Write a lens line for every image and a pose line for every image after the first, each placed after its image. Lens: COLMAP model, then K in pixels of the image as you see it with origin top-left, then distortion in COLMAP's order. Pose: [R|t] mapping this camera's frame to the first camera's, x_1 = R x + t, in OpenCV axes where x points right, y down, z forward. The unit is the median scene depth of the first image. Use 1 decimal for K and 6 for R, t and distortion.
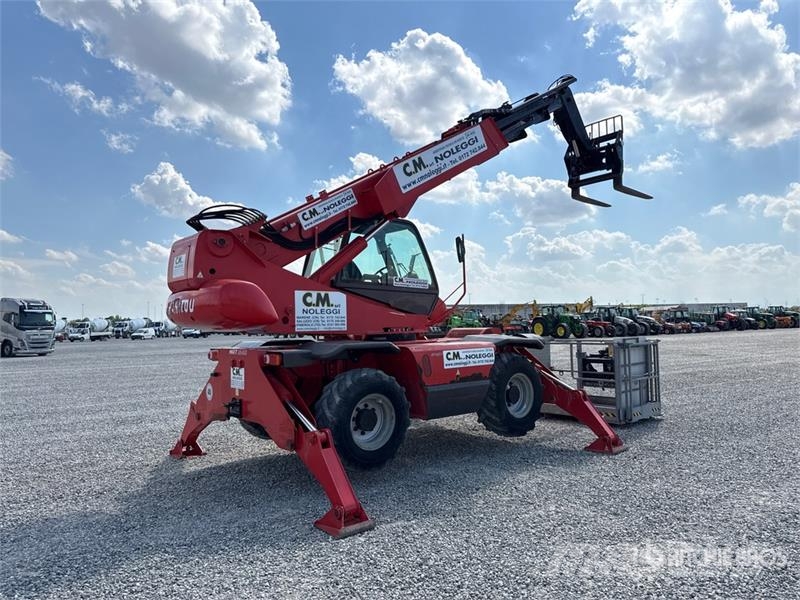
lens RADIAL K [[556.1, 0, 400.0], [0, 556.1, 300.0], [0, 0, 1]] dist [0.128868, -0.220267]
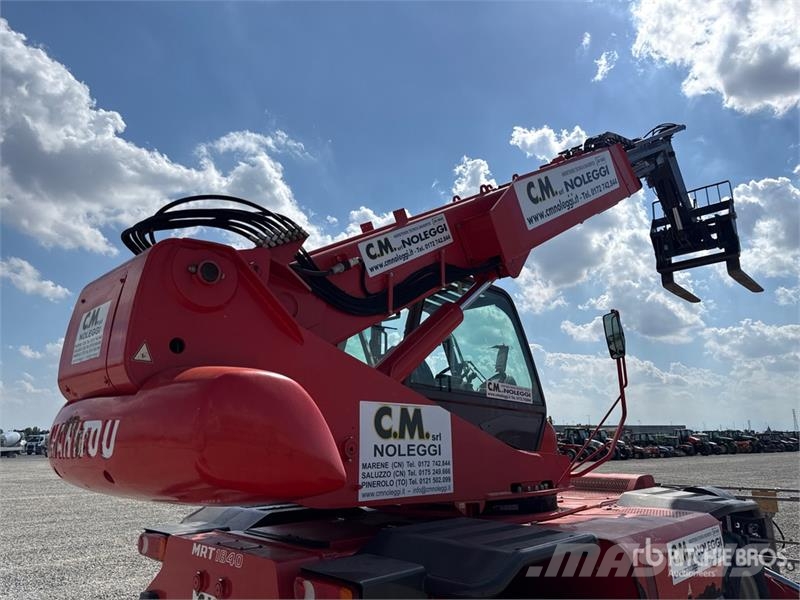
lens RADIAL K [[562.8, 0, 401.8], [0, 562.8, 308.8], [0, 0, 1]] dist [0.076161, -0.134422]
pose [[0.994826, 0.037158, 0.094551, -0.169495], [-0.018856, 0.982073, -0.187557, -0.004956], [-0.099825, 0.184804, 0.977692, 0.467276]]
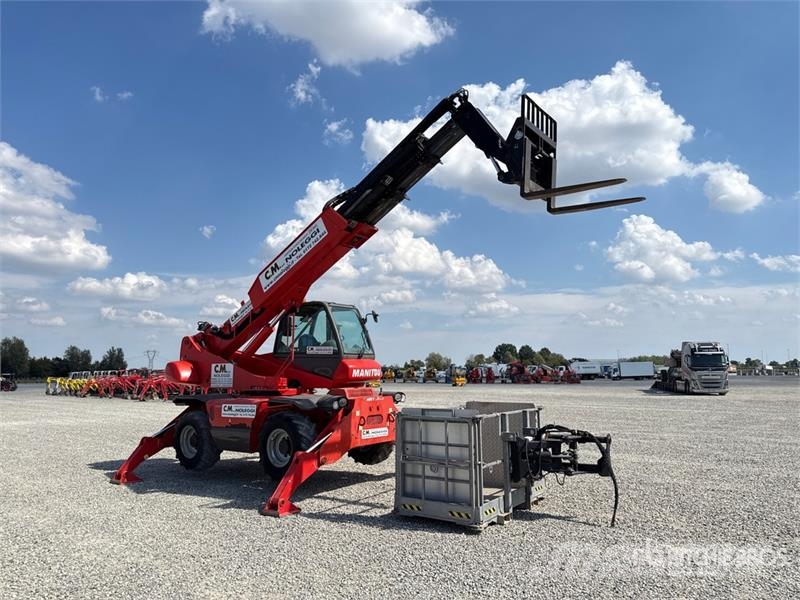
lens RADIAL K [[556.1, 0, 400.0], [0, 556.1, 300.0], [0, 0, 1]] dist [0.128868, -0.220267]
pose [[0.240842, -0.107413, -0.964602, 1.468619], [0.047940, 0.993961, -0.098712, -0.011533], [0.969380, -0.022469, 0.244537, 0.972955]]
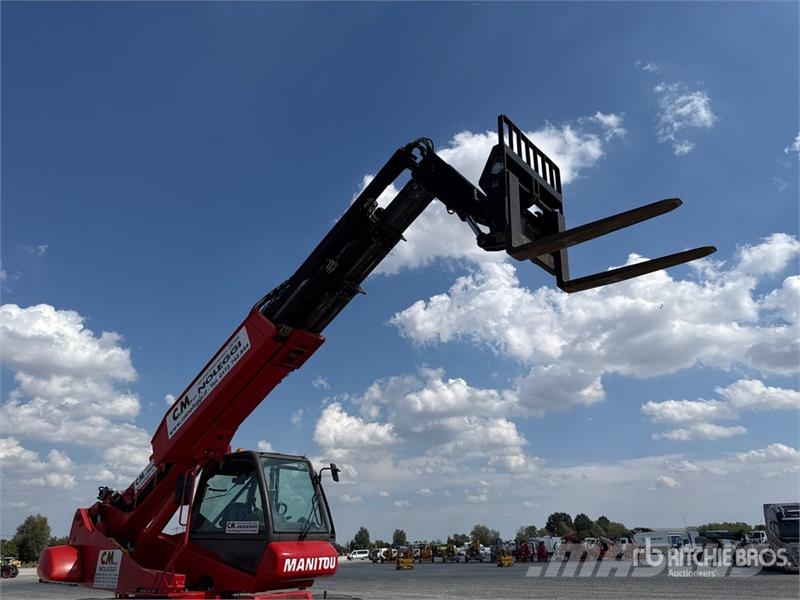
lens RADIAL K [[556.1, 0, 400.0], [0, 556.1, 300.0], [0, 0, 1]] dist [0.128868, -0.220267]
pose [[0.171146, -0.384758, -0.907012, 1.086767], [0.067996, 0.923012, -0.378715, -0.008673], [0.982897, 0.003143, 0.184132, 1.205212]]
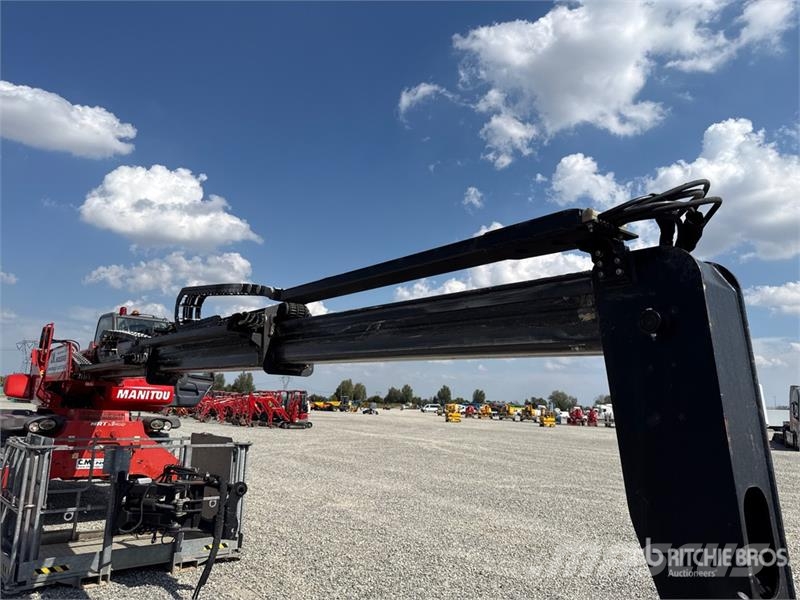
lens RADIAL K [[565.4, 0, 400.0], [0, 565.4, 300.0], [0, 0, 1]] dist [0.027942, -0.028670]
pose [[0.025813, -0.160645, -0.986675, 1.314416], [0.001575, 0.987009, -0.160658, 0.024714], [0.999666, 0.002593, 0.025730, 1.751244]]
